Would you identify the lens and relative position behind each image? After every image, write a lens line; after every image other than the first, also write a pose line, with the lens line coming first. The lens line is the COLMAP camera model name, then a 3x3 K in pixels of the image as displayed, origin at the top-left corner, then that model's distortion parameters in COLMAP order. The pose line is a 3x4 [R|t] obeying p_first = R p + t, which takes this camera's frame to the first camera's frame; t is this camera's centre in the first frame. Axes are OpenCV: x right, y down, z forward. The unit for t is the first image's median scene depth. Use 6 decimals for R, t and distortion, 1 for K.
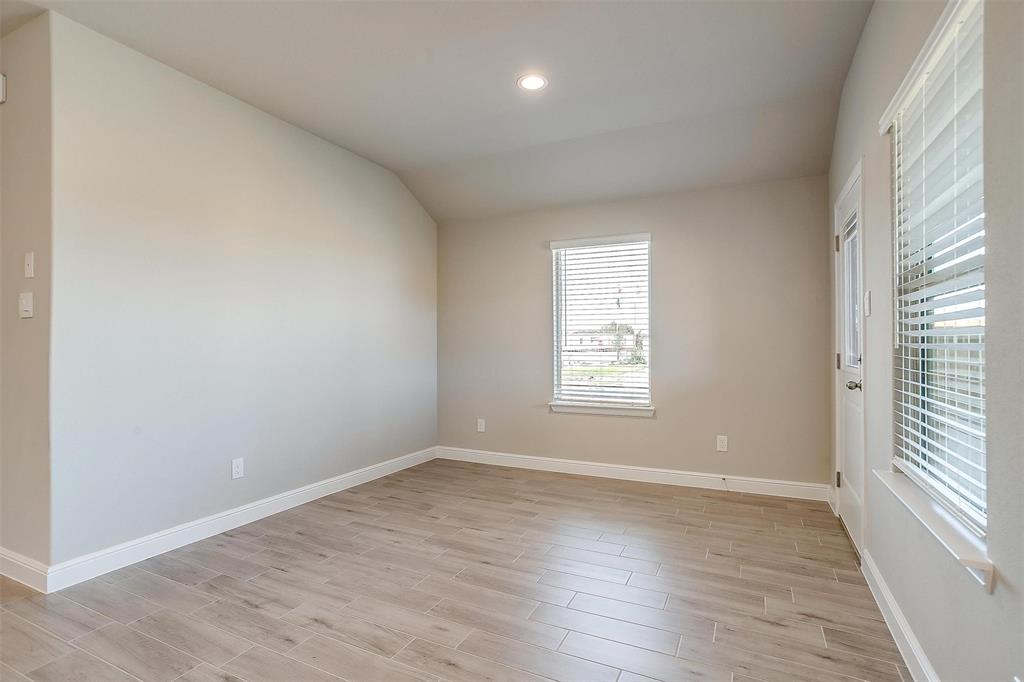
lens RADIAL K [[489.8, 0, 521.4], [0, 489.8, 339.7], [0, 0, 1]] dist [-0.003749, -0.000327]
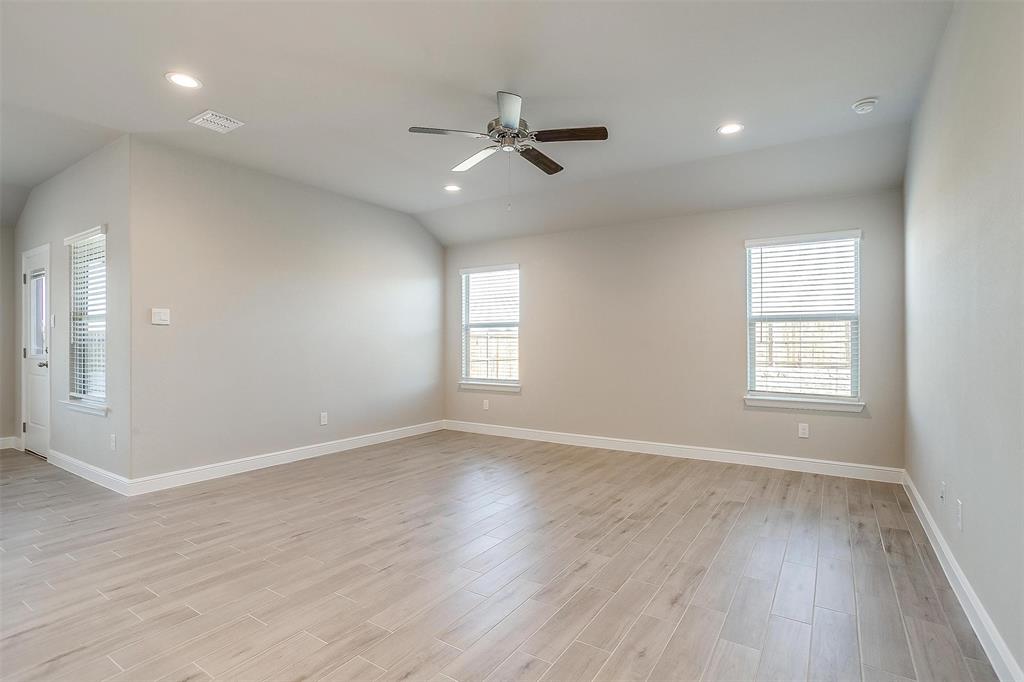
lens RADIAL K [[489.8, 0, 521.4], [0, 489.8, 339.7], [0, 0, 1]] dist [-0.003749, -0.000327]
pose [[0.130592, 0.003351, 0.991431, -0.910780], [-0.006036, 0.999978, -0.002585, -0.005862], [-0.991418, -0.005647, 0.130609, -1.032611]]
